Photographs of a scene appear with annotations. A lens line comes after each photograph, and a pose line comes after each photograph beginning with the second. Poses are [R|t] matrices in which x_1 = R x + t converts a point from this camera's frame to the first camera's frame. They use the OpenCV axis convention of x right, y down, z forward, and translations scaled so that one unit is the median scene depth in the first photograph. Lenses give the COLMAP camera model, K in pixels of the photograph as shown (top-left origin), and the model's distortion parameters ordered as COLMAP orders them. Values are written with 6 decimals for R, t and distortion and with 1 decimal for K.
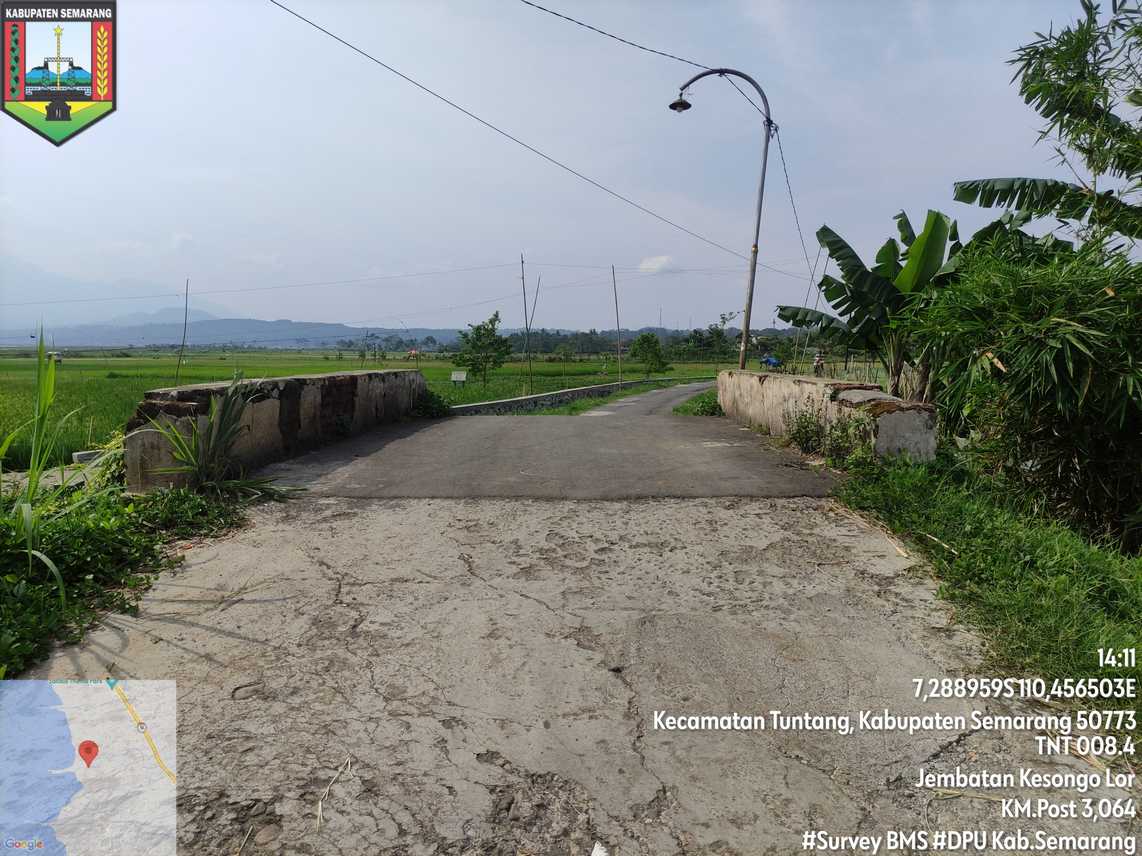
lens RADIAL K [[841.9, 0, 567.0], [0, 841.9, 426.3], [0, 0, 1]] dist [0.057461, -0.064173]
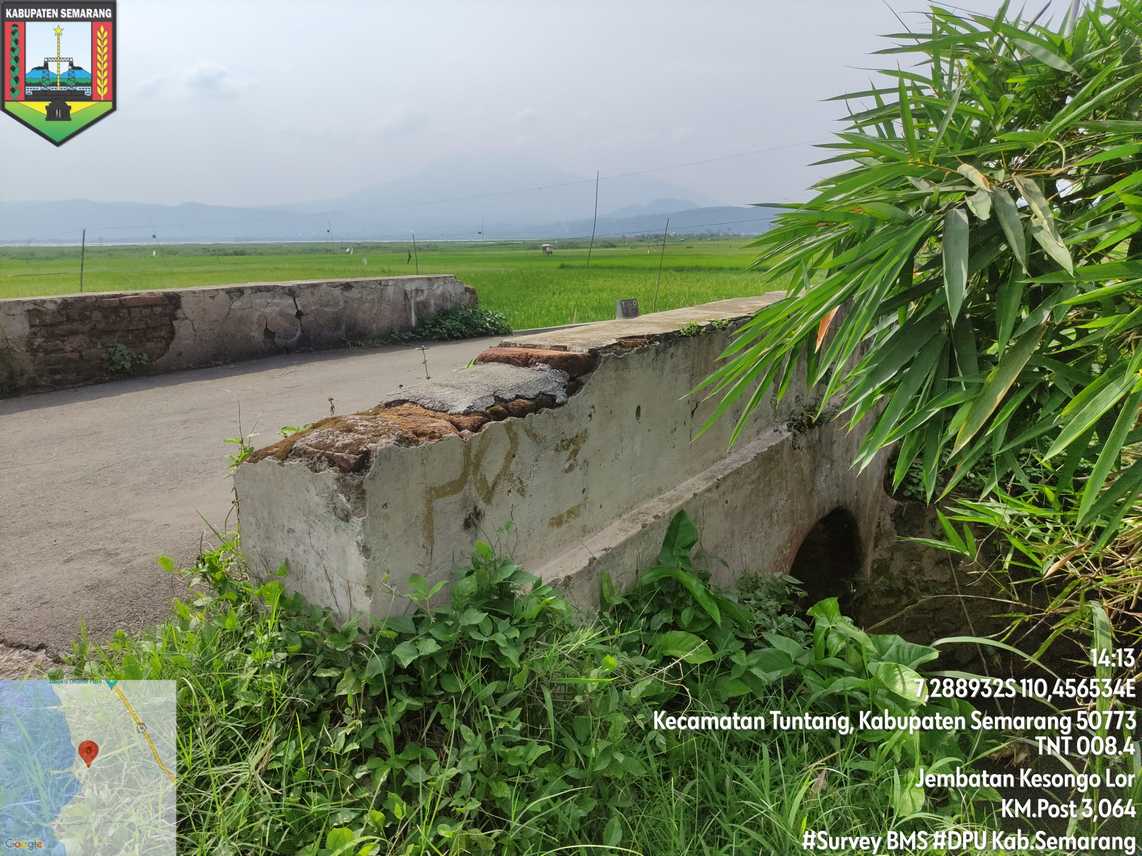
lens RADIAL K [[841.9, 0, 571.8], [0, 841.9, 433.9], [0, 0, 1]] dist [0.057461, -0.064173]
pose [[0.859195, 0.094258, -0.502892, 0.250237], [-0.022875, 0.988978, 0.146284, -0.030212], [0.511137, -0.114183, 0.851881, 0.288058]]
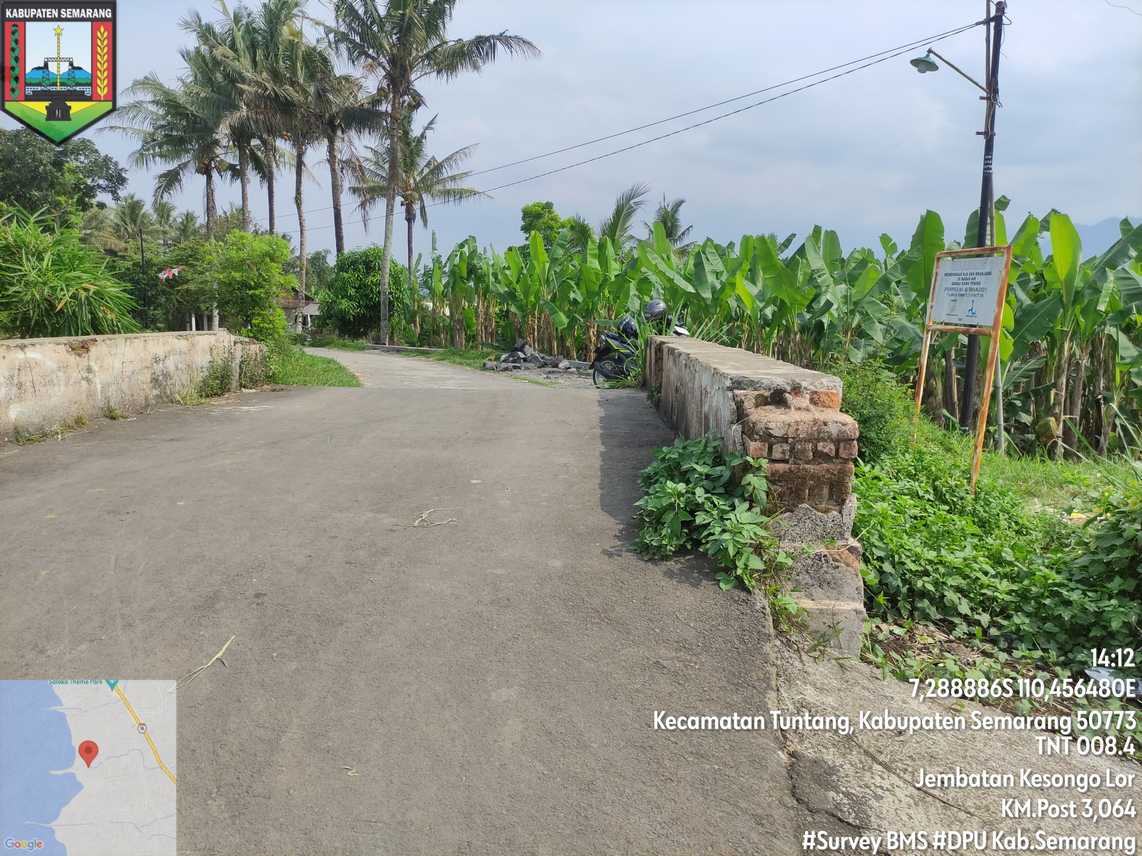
lens RADIAL K [[841.9, 0, 569.7], [0, 841.9, 427.2], [0, 0, 1]] dist [0.057461, -0.064173]
pose [[-0.999808, -0.017798, -0.008176, -0.085681], [-0.019170, 0.974873, 0.221935, -0.089725], [0.004021, 0.222049, -0.975027, 1.005228]]
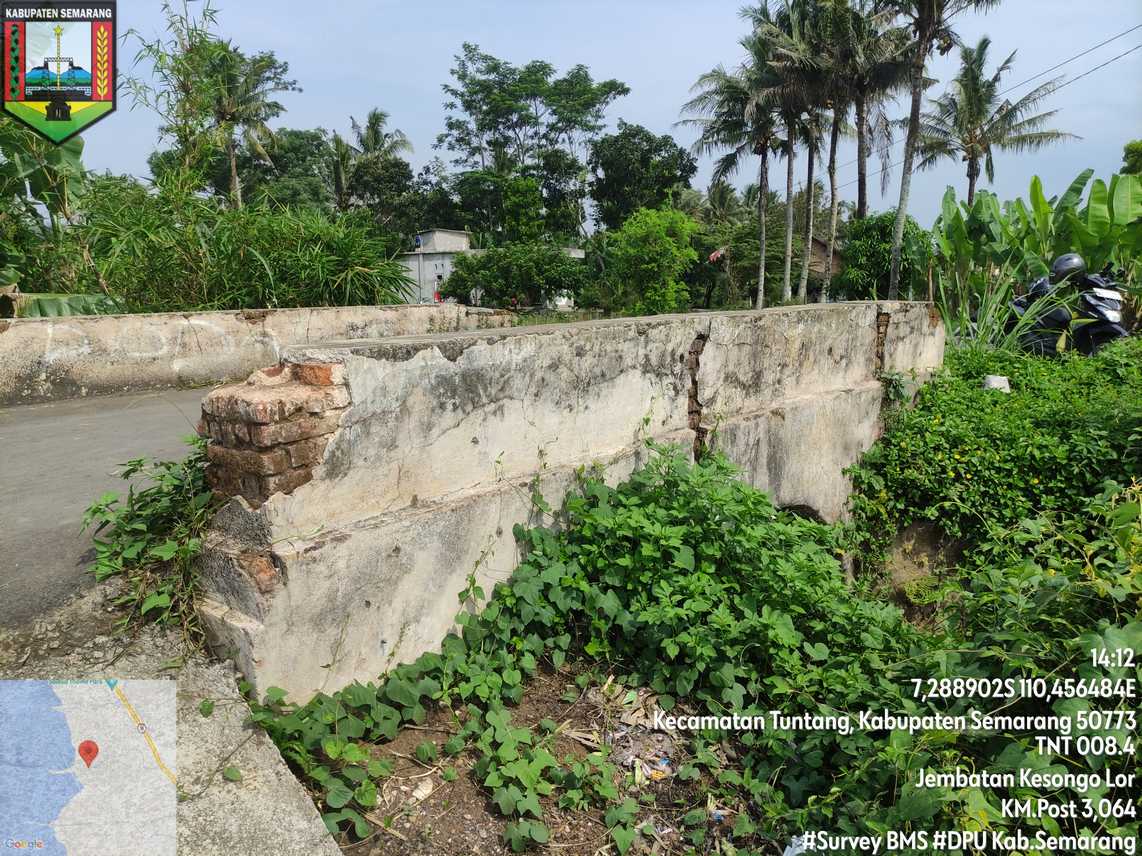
lens RADIAL K [[841.9, 0, 566.0], [0, 841.9, 425.4], [0, 0, 1]] dist [0.057461, -0.064173]
pose [[-0.791242, -0.094920, 0.604091, -0.312701], [0.063846, 0.969657, 0.235986, -0.077304], [-0.608161, 0.225291, -0.761173, 0.890668]]
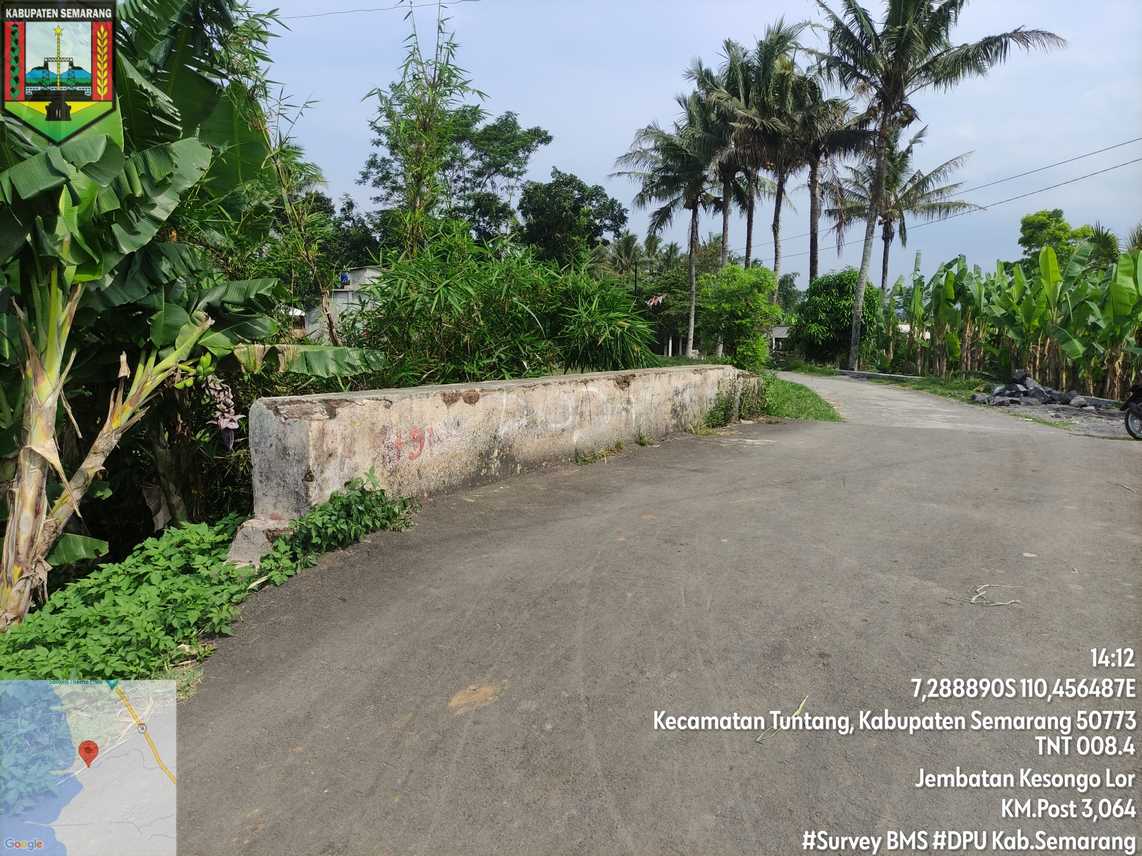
lens RADIAL K [[841.9, 0, 568.3], [0, 841.9, 427.8], [0, 0, 1]] dist [0.057461, -0.064173]
pose [[-0.865447, -0.079561, 0.494644, -0.059411], [0.022640, 0.980091, 0.197254, -0.099139], [-0.500489, 0.181912, -0.846415, 1.010057]]
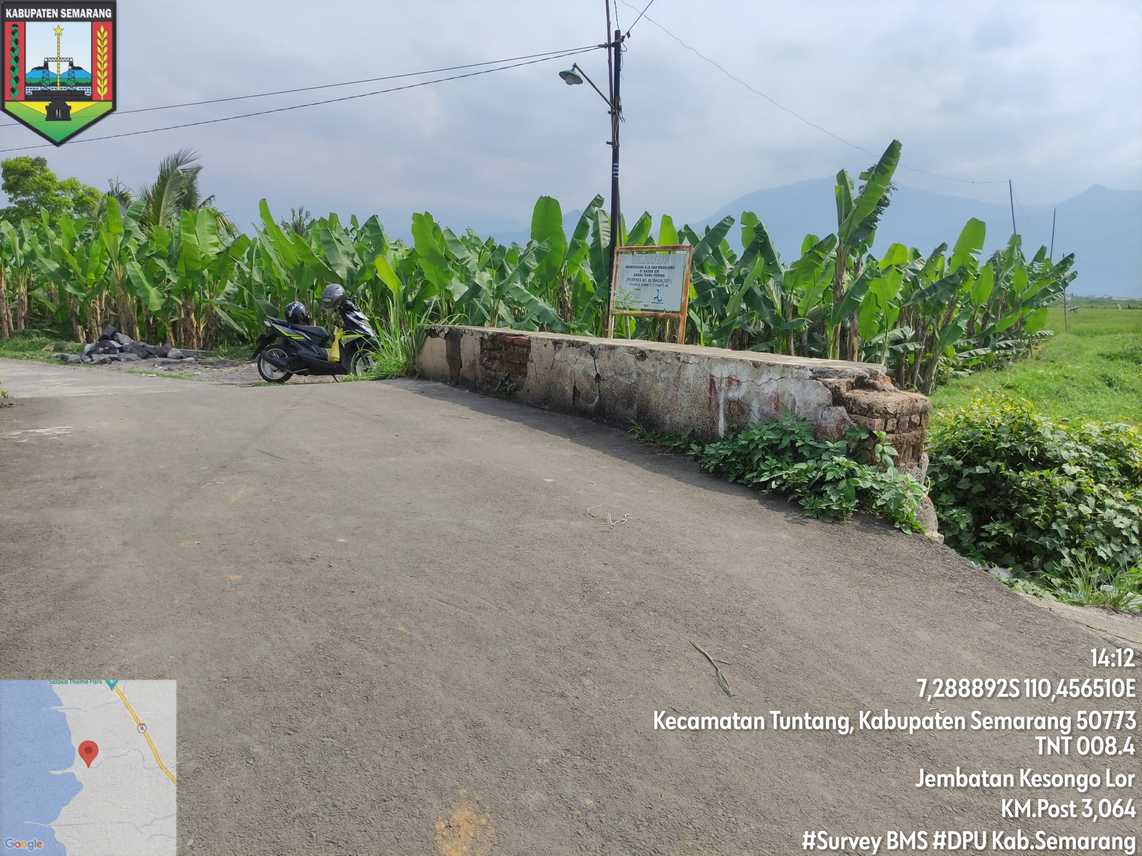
lens RADIAL K [[841.9, 0, 570.6], [0, 841.9, 428.2], [0, 0, 1]] dist [0.057461, -0.064173]
pose [[-0.849243, 0.067927, -0.523615, 0.094549], [-0.061725, 0.972118, 0.226221, -0.092596], [0.524382, 0.224436, -0.821372, 0.971661]]
